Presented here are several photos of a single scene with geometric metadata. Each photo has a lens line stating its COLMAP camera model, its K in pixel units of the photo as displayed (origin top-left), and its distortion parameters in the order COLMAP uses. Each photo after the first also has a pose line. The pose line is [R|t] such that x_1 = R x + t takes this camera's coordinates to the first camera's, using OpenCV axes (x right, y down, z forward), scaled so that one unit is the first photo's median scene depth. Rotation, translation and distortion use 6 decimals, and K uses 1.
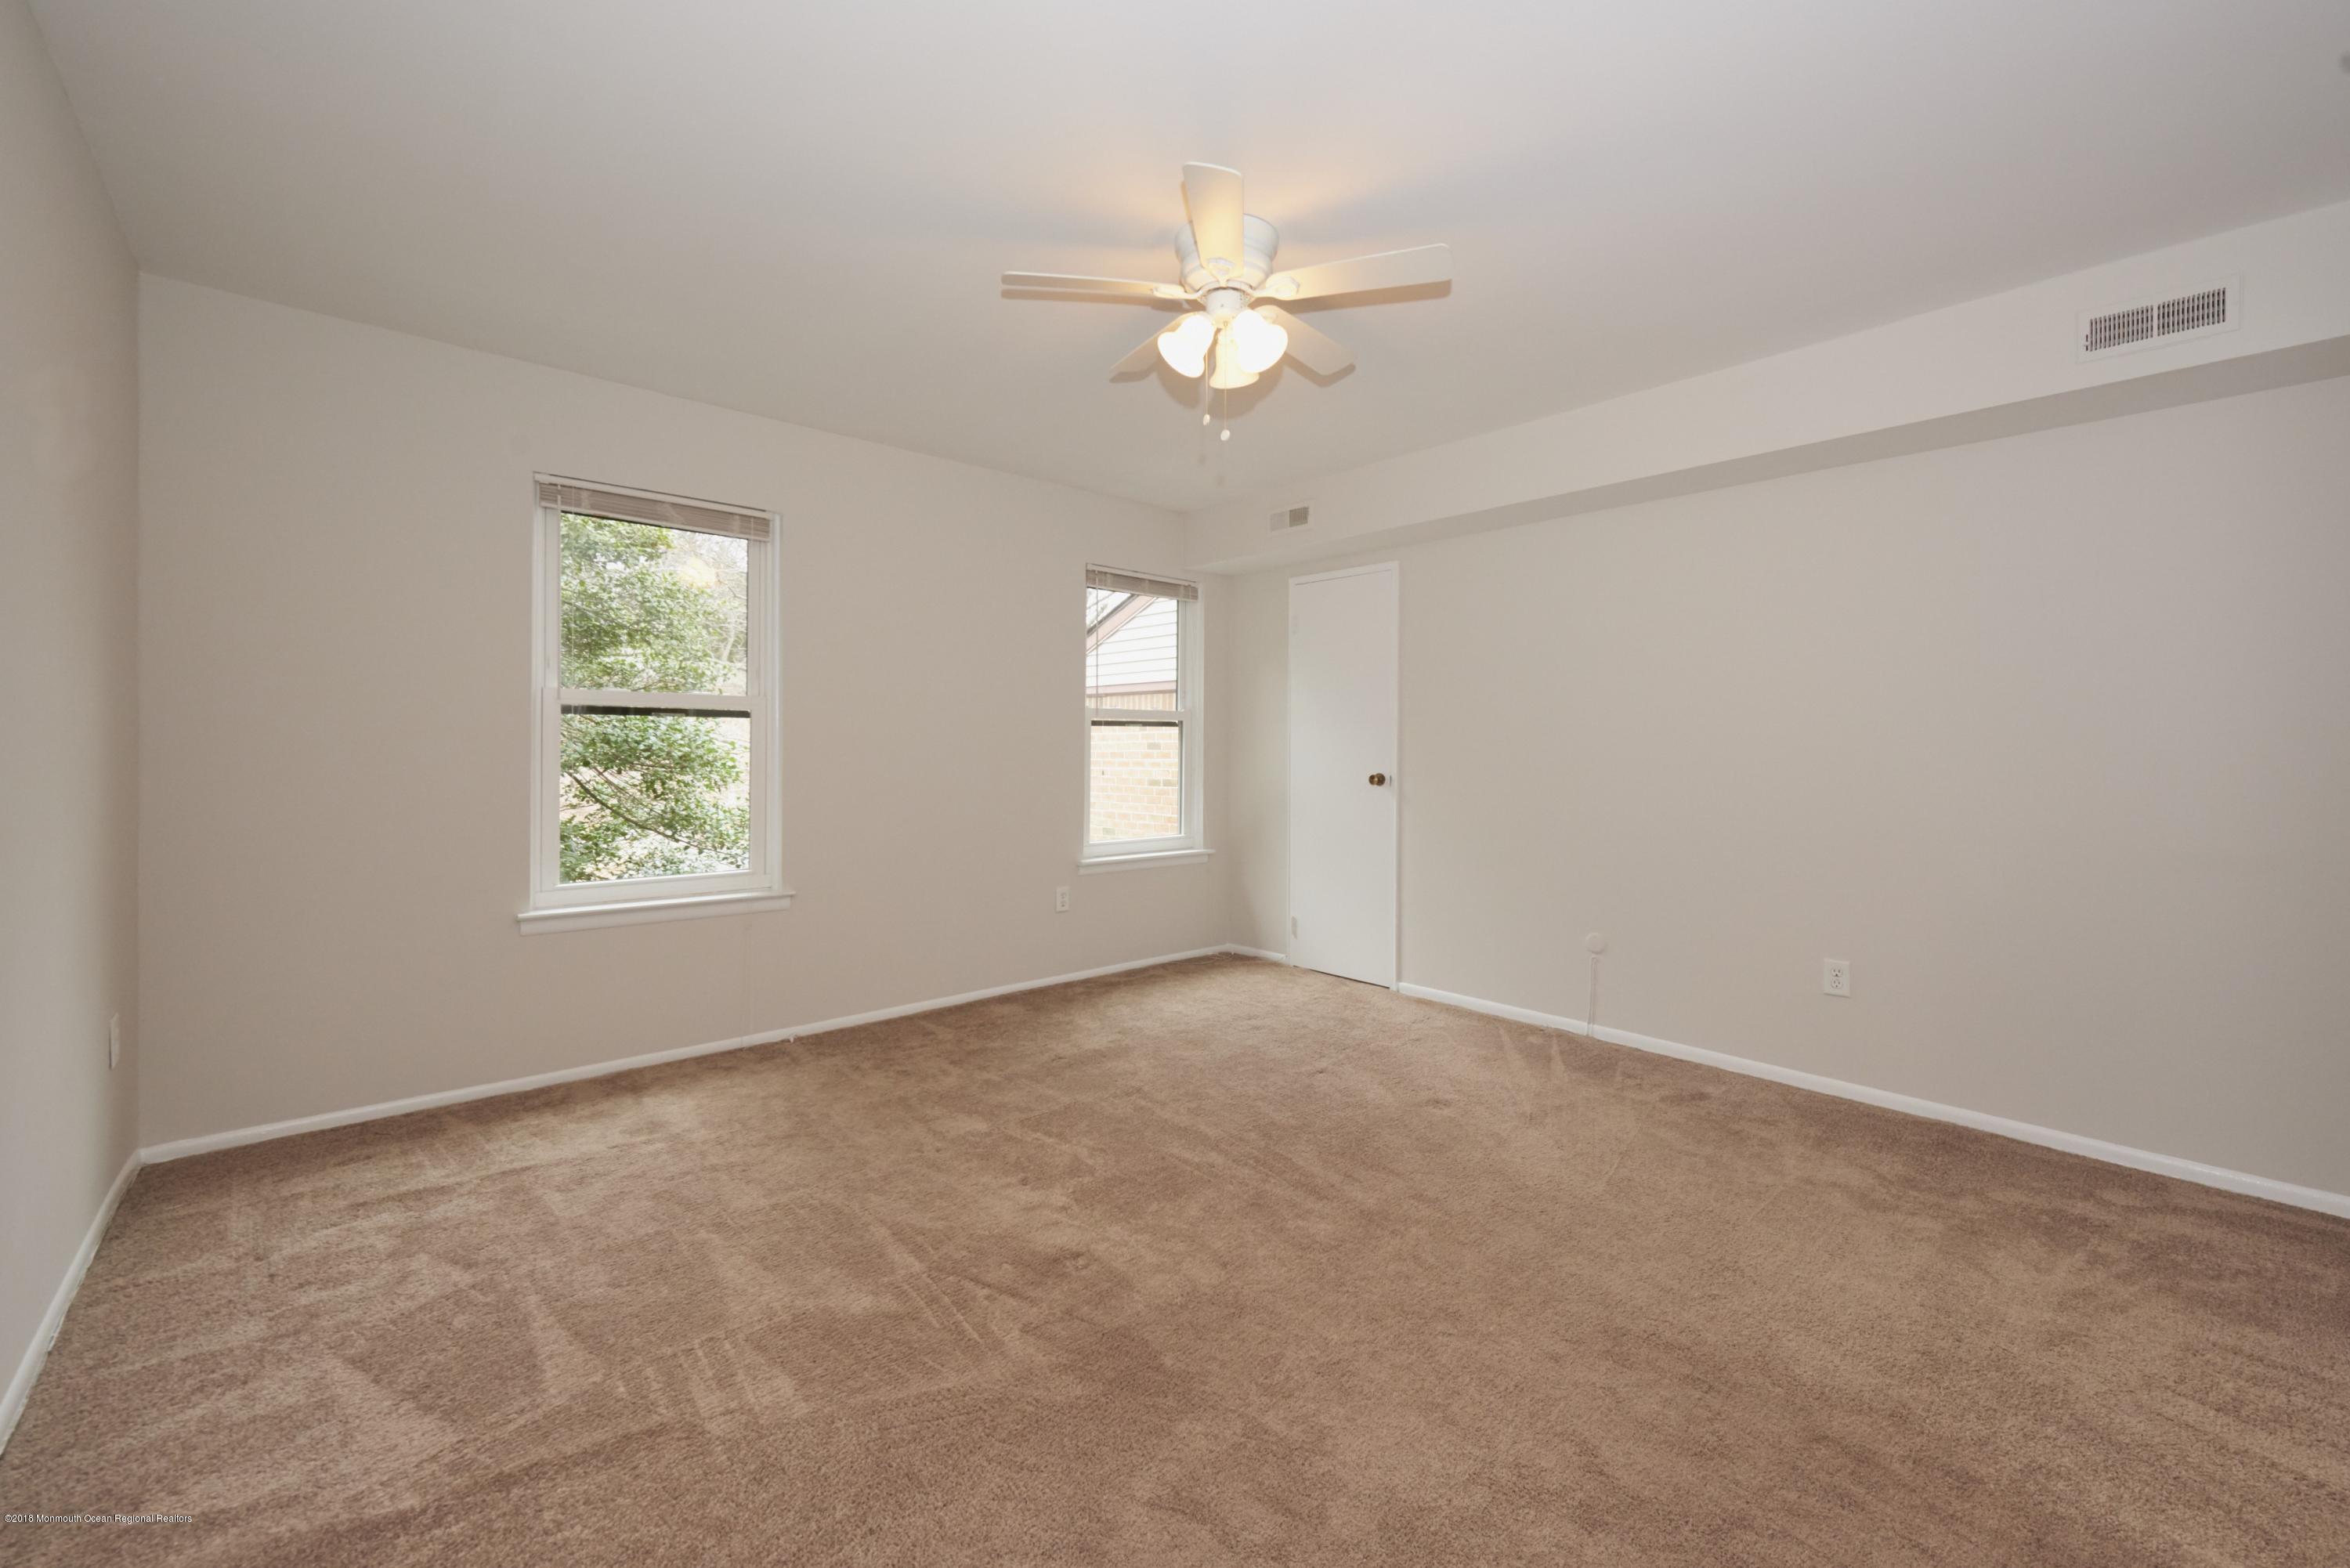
lens RADIAL K [[916.0, 0, 1167.3], [0, 916.0, 772.3], [0, 0, 1]] dist [-0.000325, 0.000067]
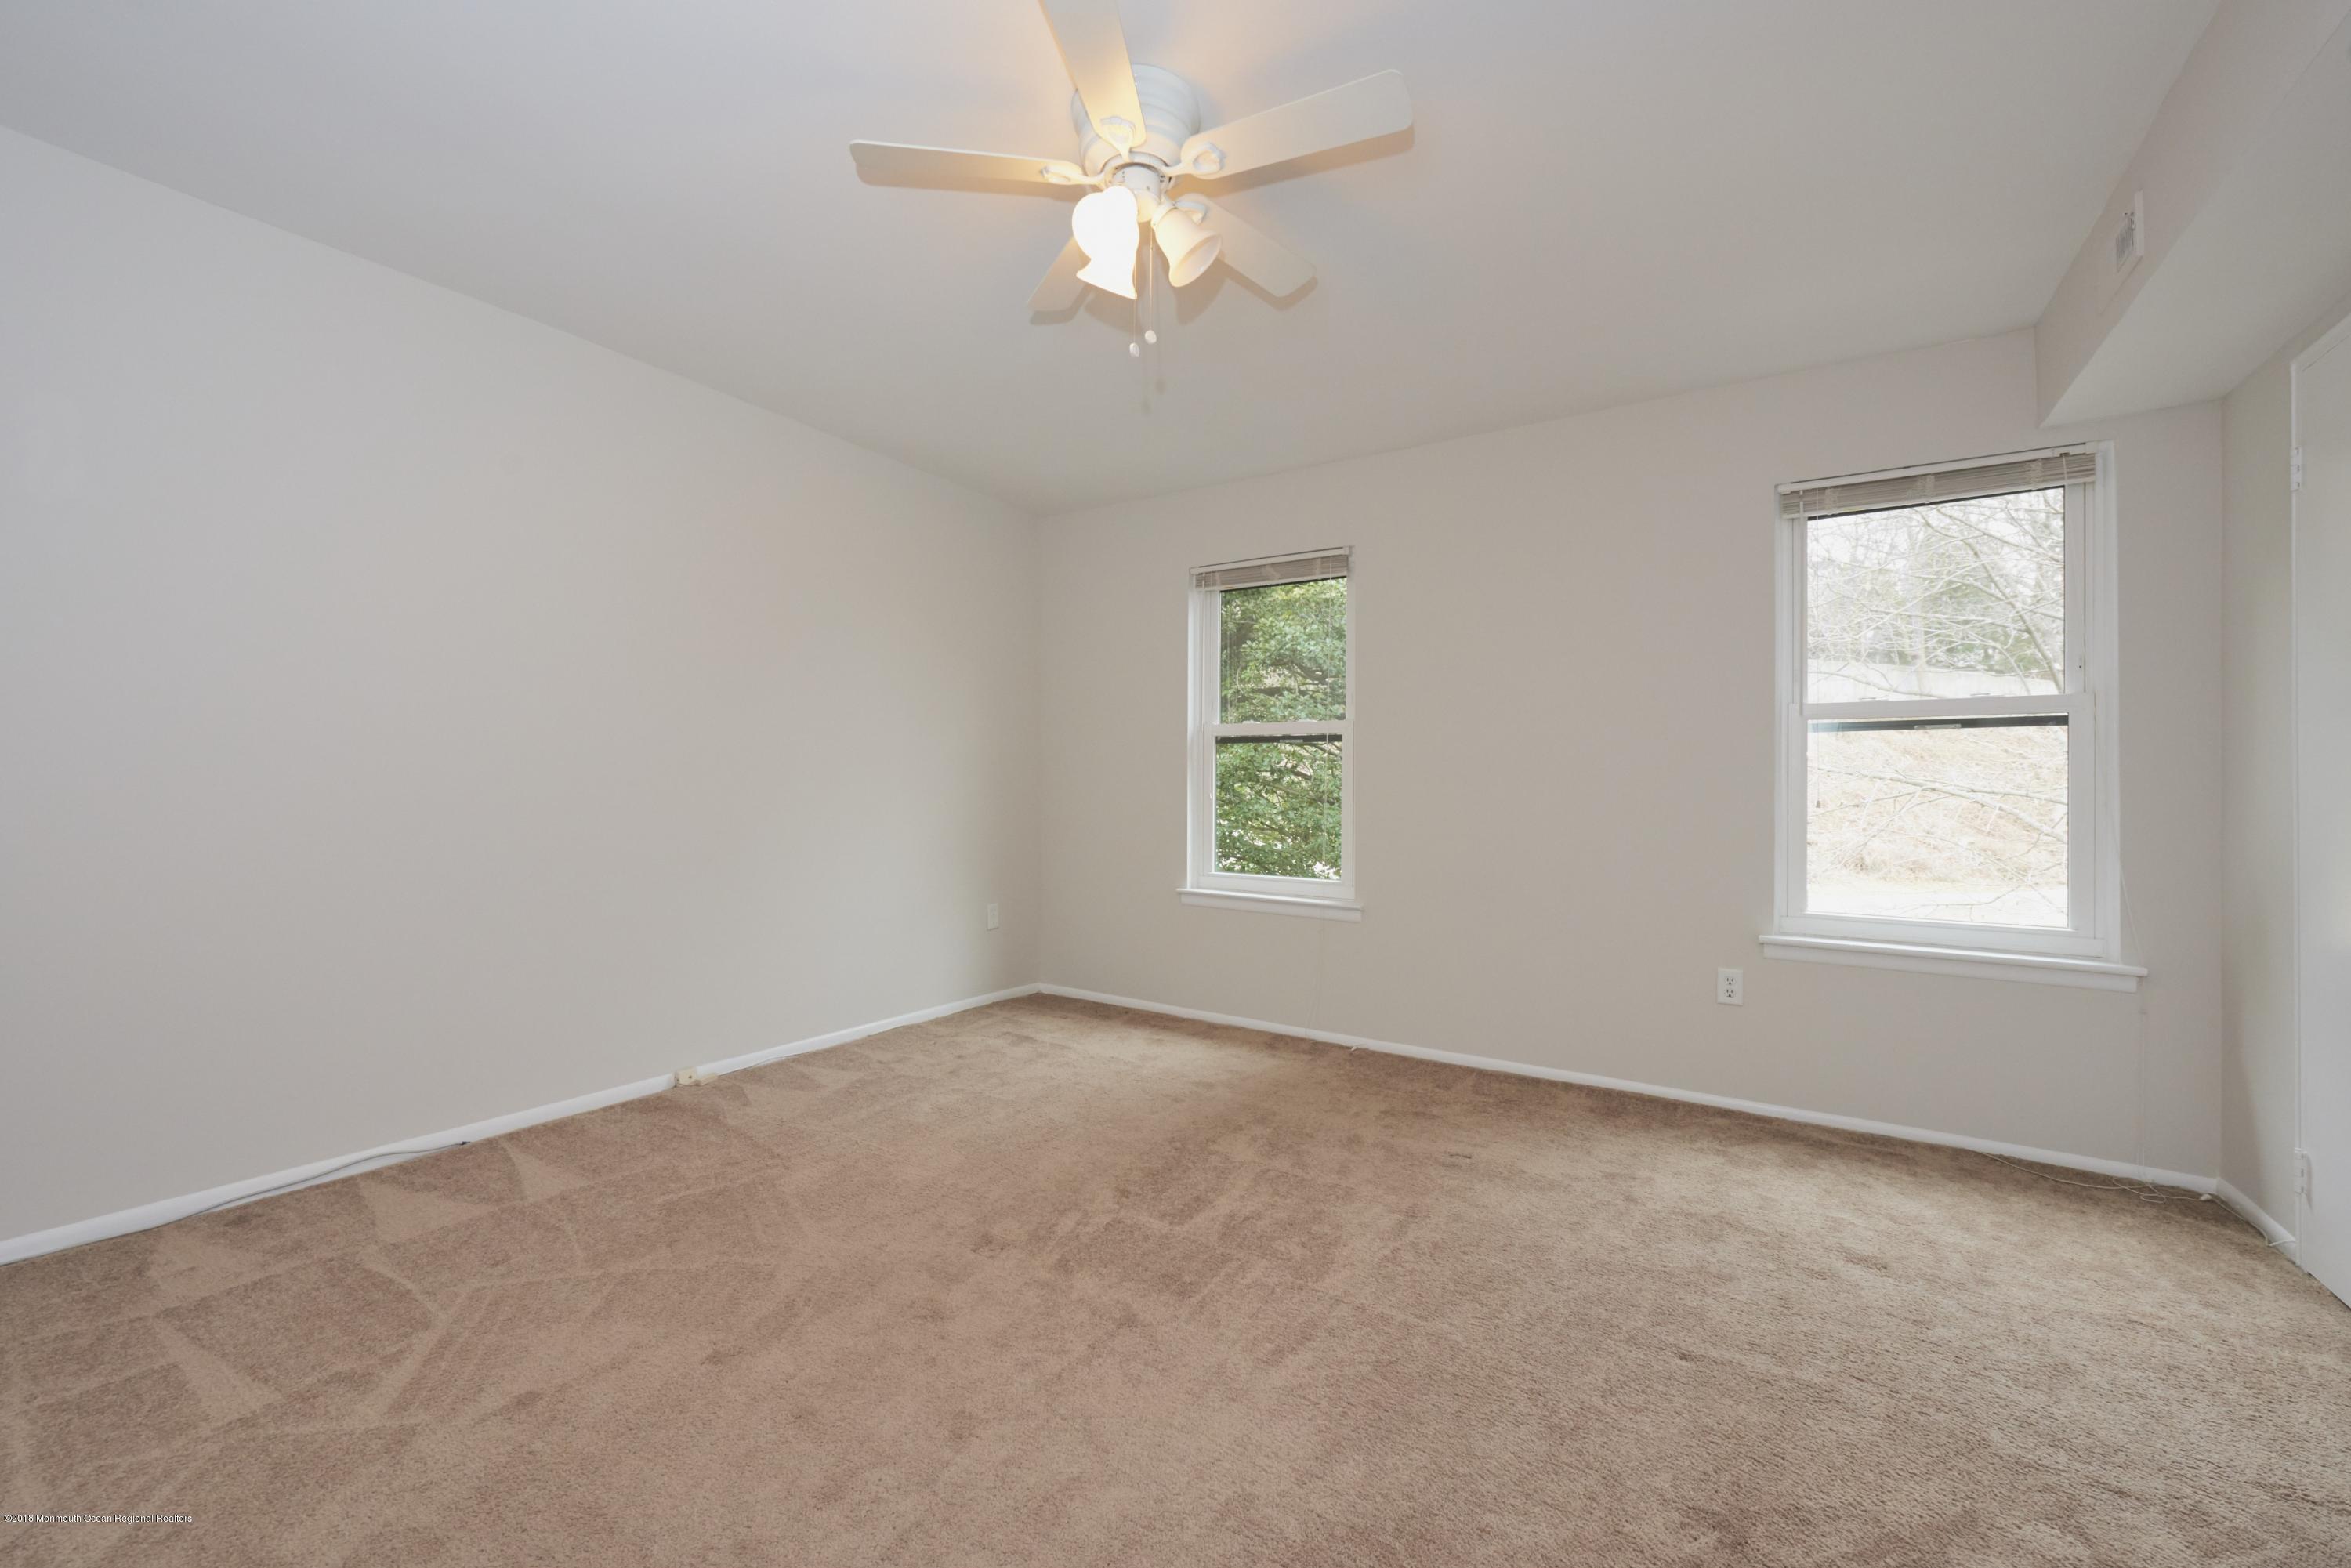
lens RADIAL K [[961.2, 0, 1172.3], [0, 961.2, 798.1], [0, 0, 1]] dist [-0.001339, -0.000229]
pose [[0.262506, 0.025659, -0.964589, 0.623262], [-0.021526, 0.999553, 0.020731, -0.011832], [0.964690, 0.015322, 0.262941, 0.536996]]
